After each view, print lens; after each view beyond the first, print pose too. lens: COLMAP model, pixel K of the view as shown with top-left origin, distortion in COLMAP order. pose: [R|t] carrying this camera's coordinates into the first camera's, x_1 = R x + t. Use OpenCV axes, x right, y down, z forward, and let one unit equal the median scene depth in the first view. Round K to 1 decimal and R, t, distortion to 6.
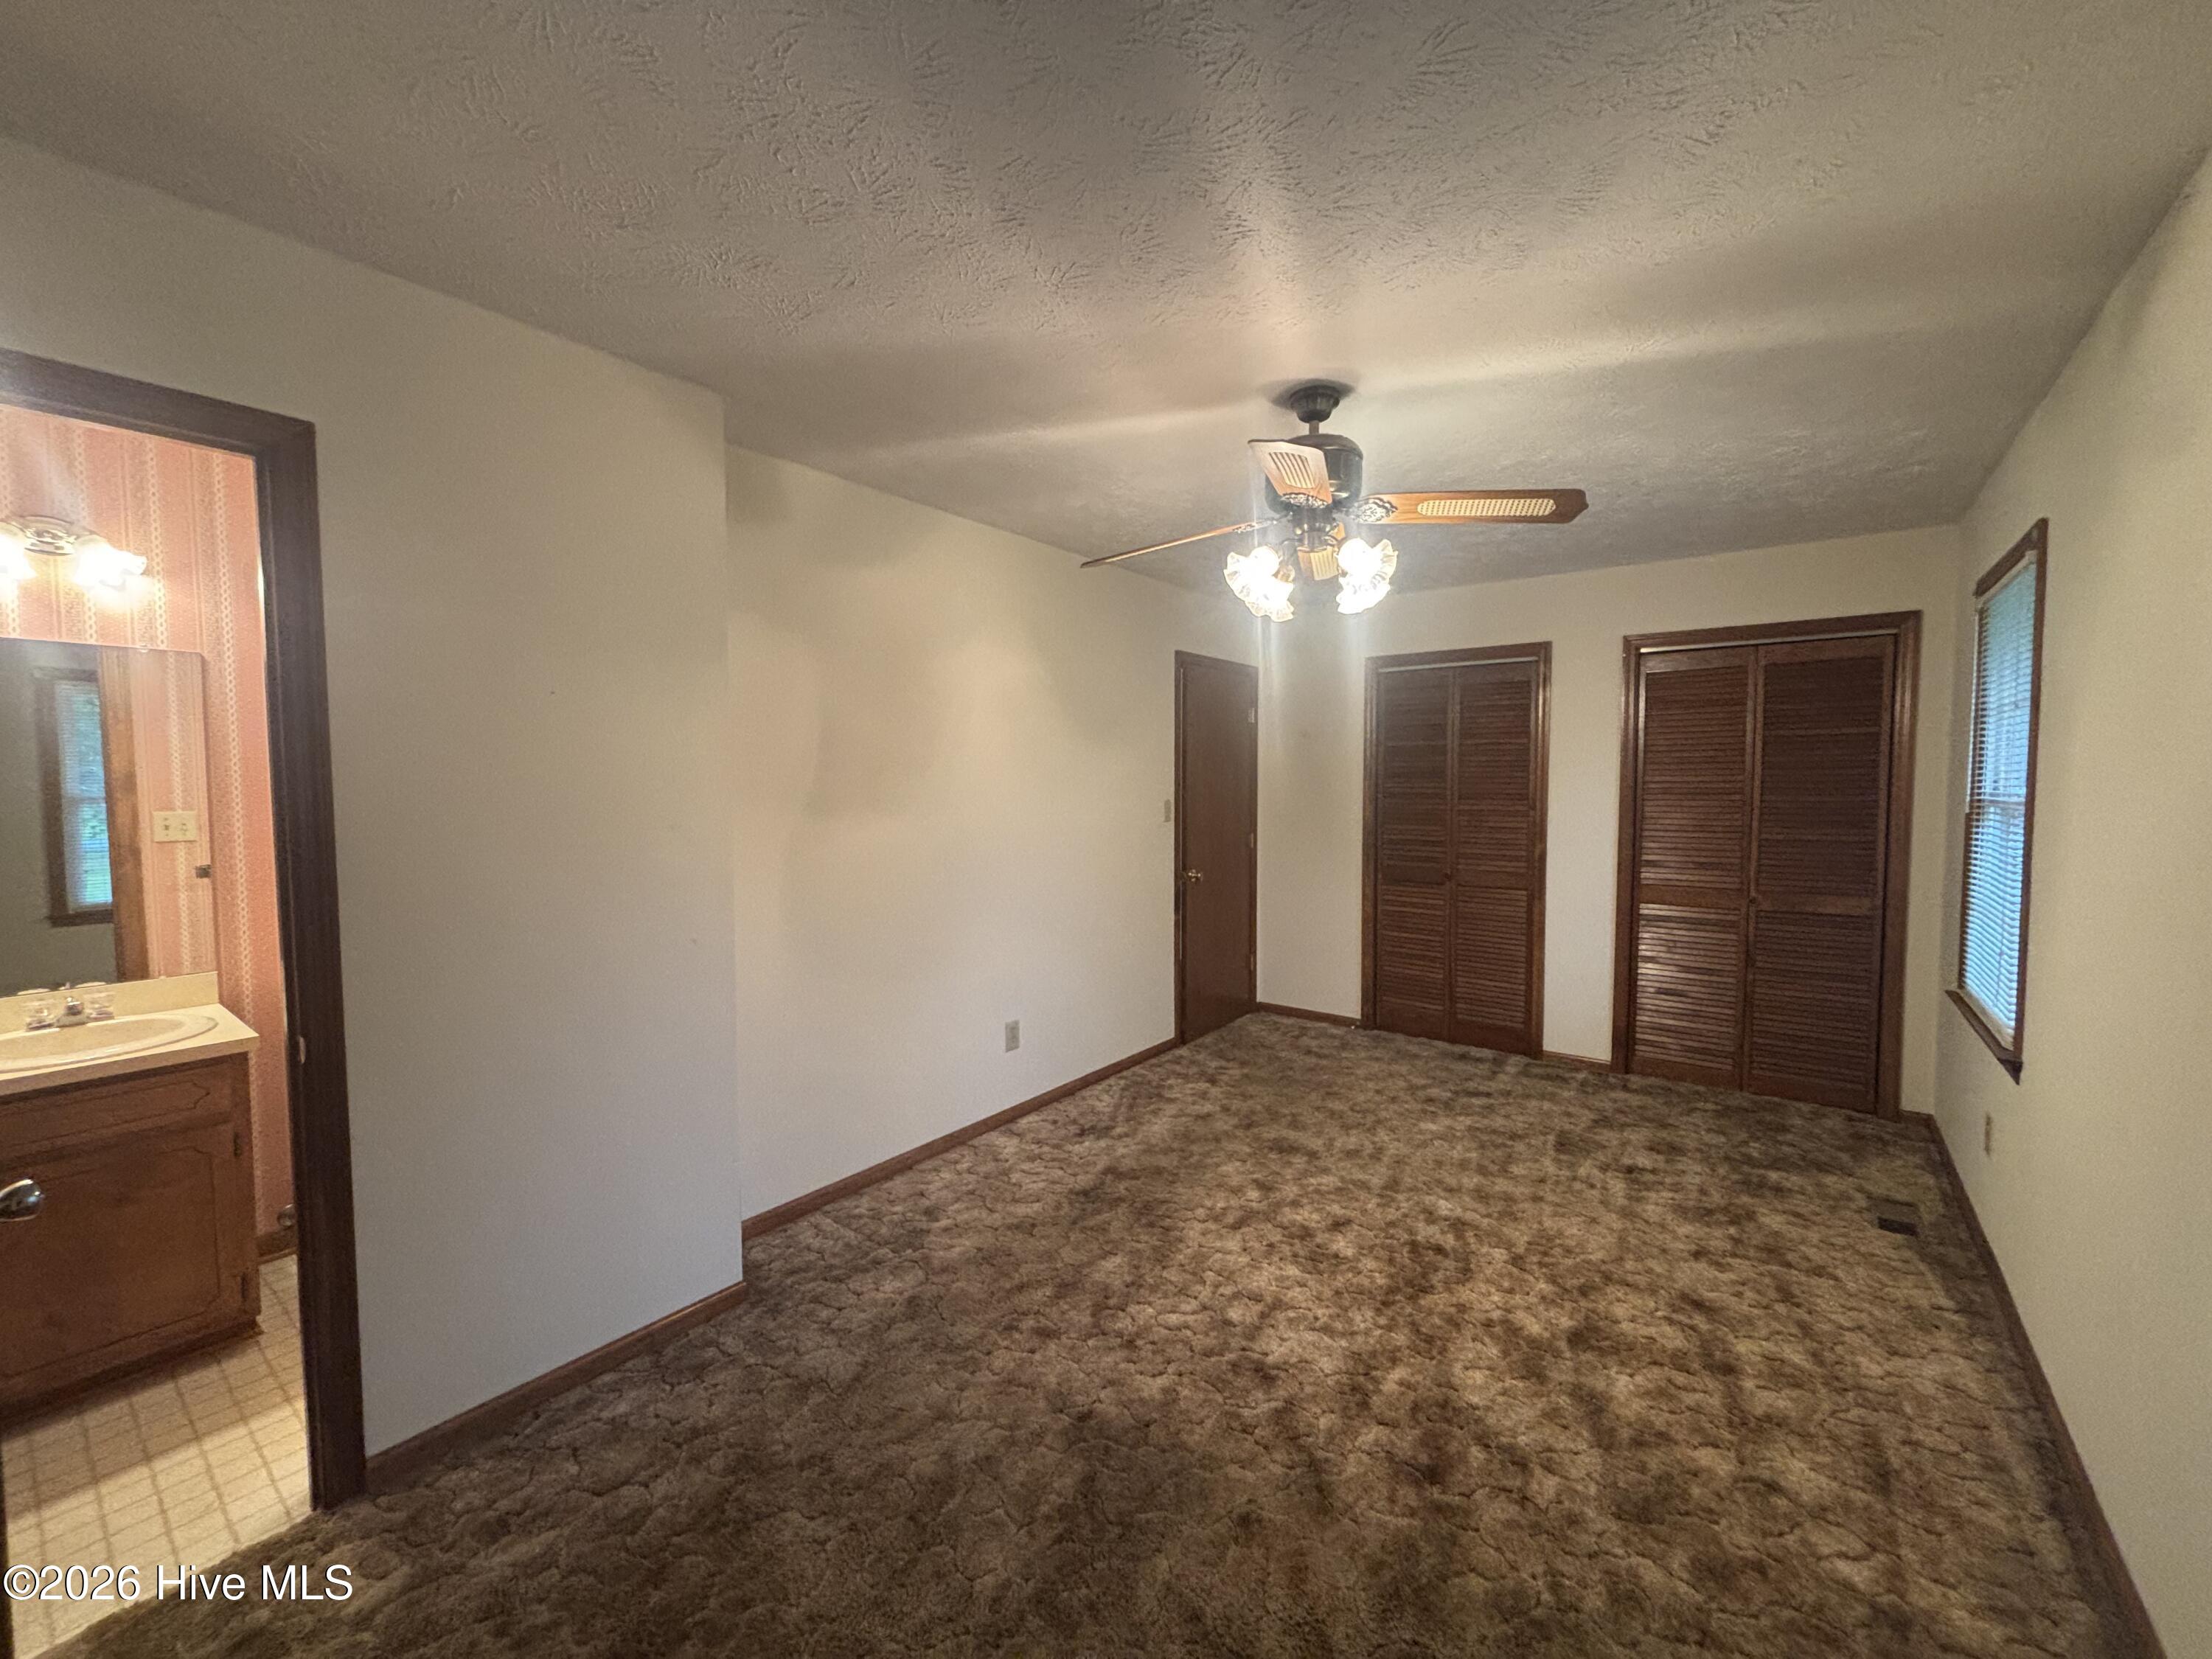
lens RADIAL K [[879.8, 0, 1098.7], [0, 879.8, 822.0], [0, 0, 1]] dist [-0.001377, -0.000304]
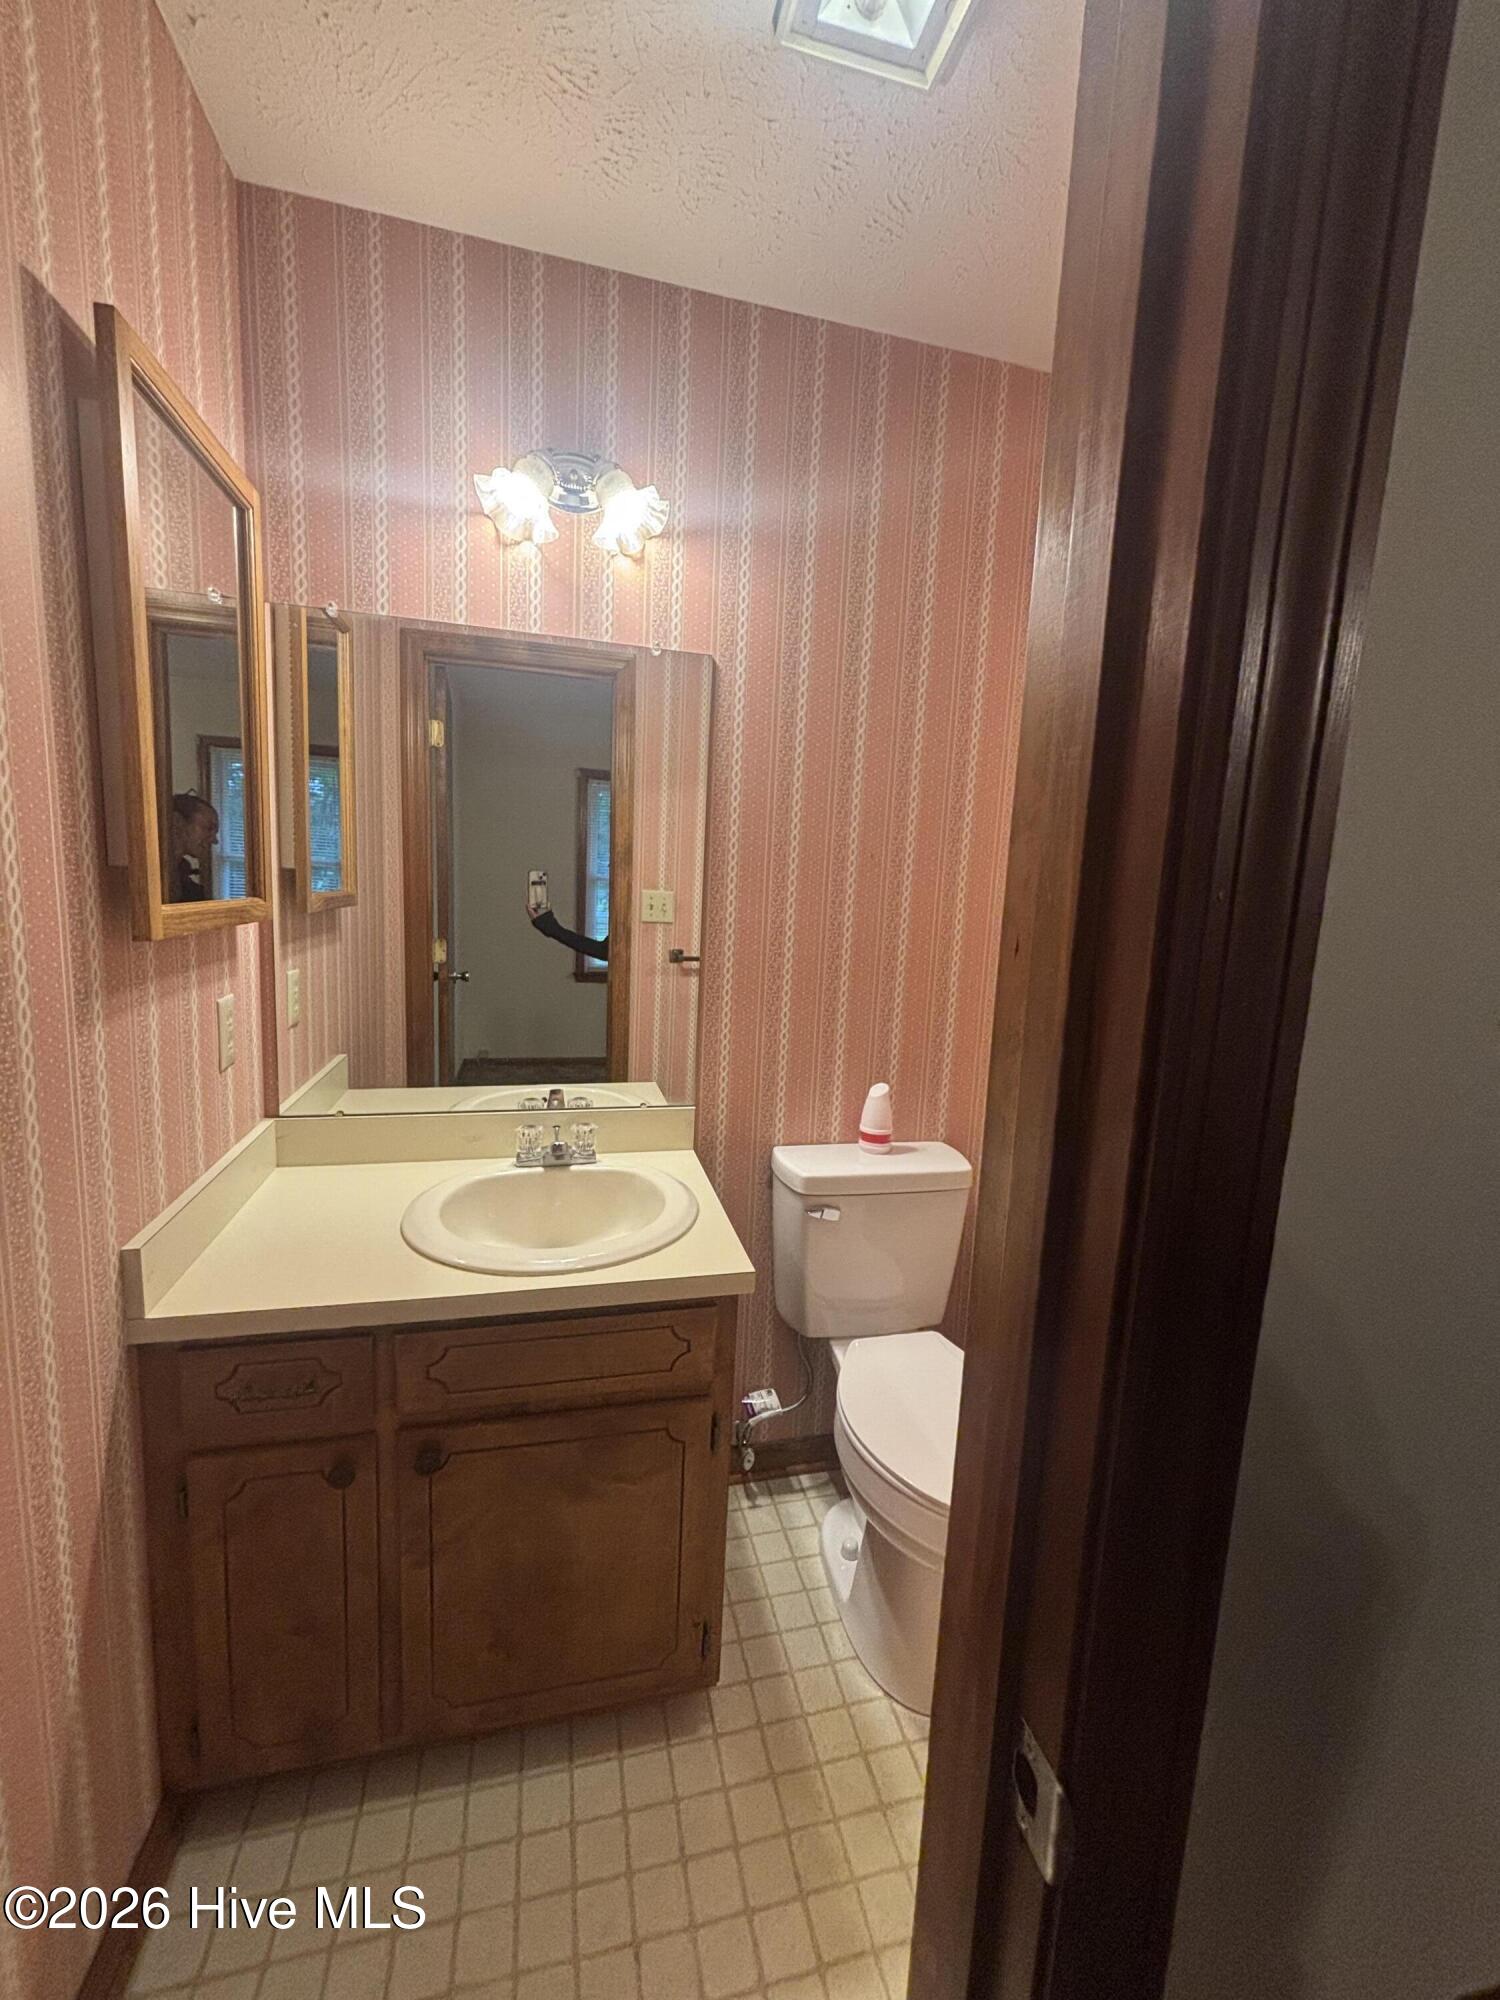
lens RADIAL K [[795.5, 0, 750.0], [0, 795.5, 1000.0], [0, 0, 1]] dist [-0.001377, -0.000304]
pose [[0.777552, 0.131549, -0.614905, -0.571575], [-0.080518, 0.990652, 0.110119, 0.003279], [0.623643, -0.036112, 0.780875, 0.513069]]
